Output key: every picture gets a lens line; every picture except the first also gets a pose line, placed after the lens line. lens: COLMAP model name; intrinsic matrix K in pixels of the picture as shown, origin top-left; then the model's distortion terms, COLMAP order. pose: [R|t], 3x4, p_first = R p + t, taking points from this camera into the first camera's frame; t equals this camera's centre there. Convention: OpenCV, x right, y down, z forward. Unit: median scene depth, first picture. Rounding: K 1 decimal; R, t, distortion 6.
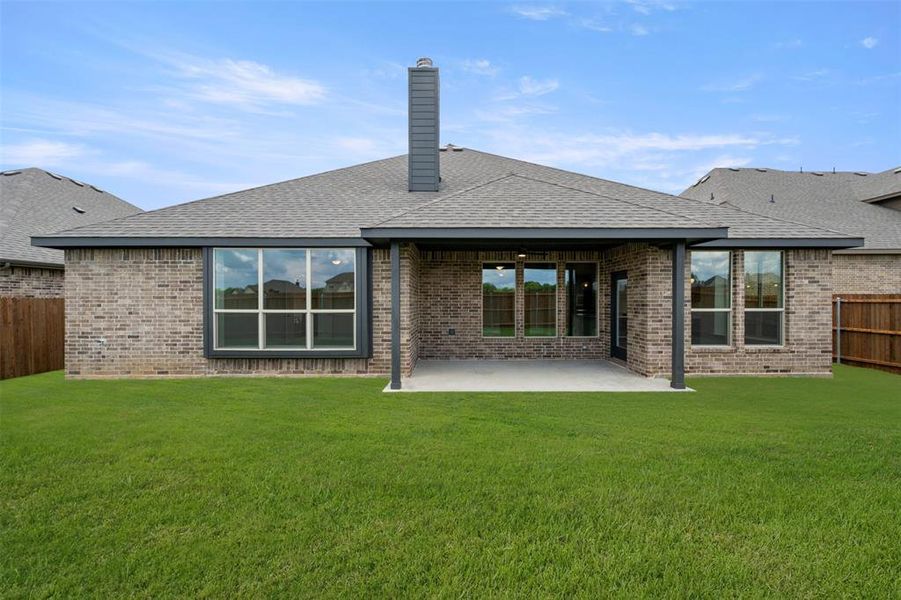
lens RADIAL K [[357.7, 0, 449.8], [0, 357.7, 305.6], [0, 0, 1]] dist [-0.008923, -0.000070]
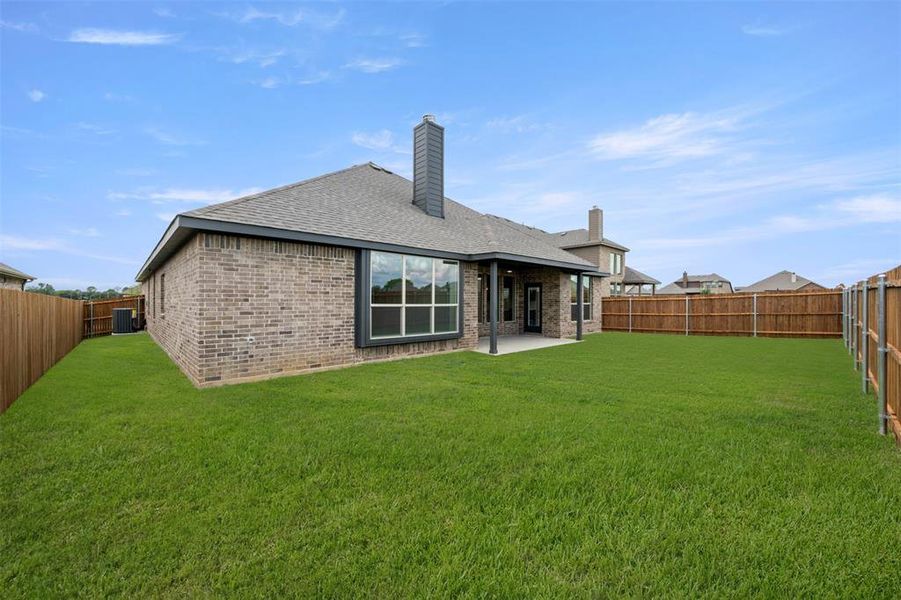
lens RADIAL K [[357.7, 0, 451.1], [0, 357.7, 300.8], [0, 0, 1]] dist [-0.008923, -0.000070]
pose [[0.729045, 0.004235, 0.684452, -1.229385], [-0.000537, 0.999984, -0.005616, 0.006038], [-0.684465, 0.003727, 0.729036, -0.019602]]
